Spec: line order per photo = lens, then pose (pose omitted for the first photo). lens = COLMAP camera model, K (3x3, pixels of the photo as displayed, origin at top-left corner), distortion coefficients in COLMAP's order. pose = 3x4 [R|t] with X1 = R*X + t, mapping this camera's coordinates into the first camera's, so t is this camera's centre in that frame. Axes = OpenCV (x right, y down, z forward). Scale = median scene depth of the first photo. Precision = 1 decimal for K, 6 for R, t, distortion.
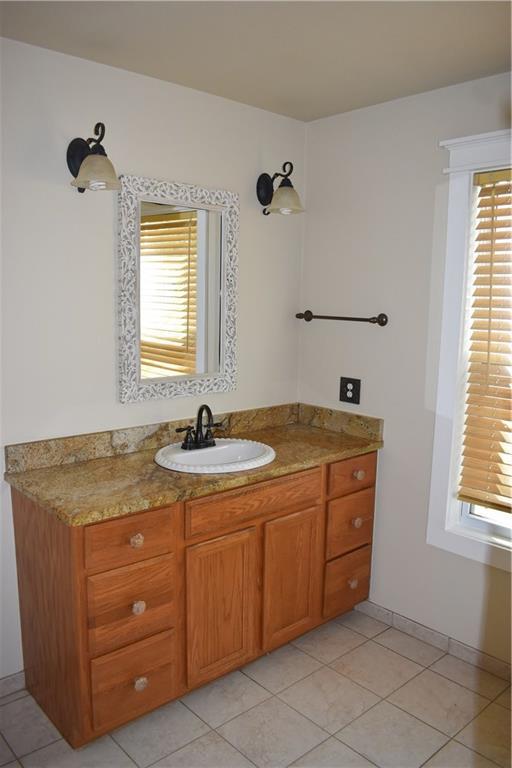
lens RADIAL K [[601.4, 0, 254.8], [0, 601.4, 386.4], [0, 0, 1]] dist [-0.093775, 0.014652]
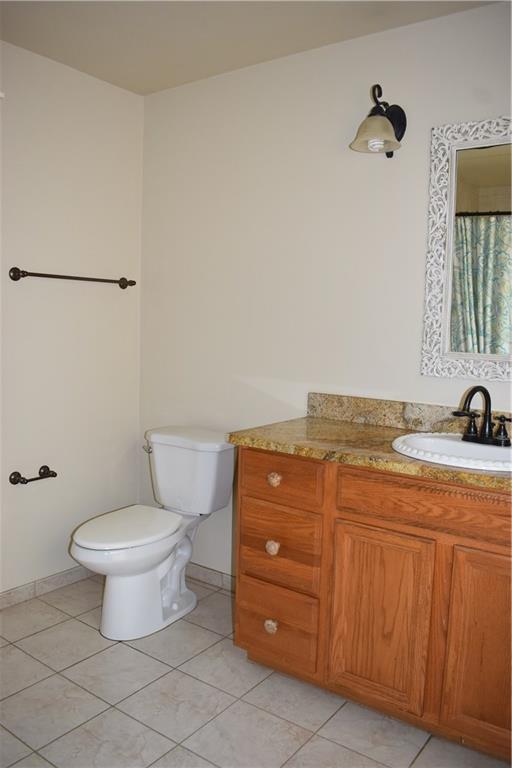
lens RADIAL K [[601.4, 0, 254.8], [0, 601.4, 386.4], [0, 0, 1]] dist [-0.093775, 0.014652]
pose [[0.208584, 0.087529, -0.974080, 0.638245], [-0.167061, 0.984537, 0.052696, 0.041423], [0.963630, 0.151739, 0.219981, 0.574639]]
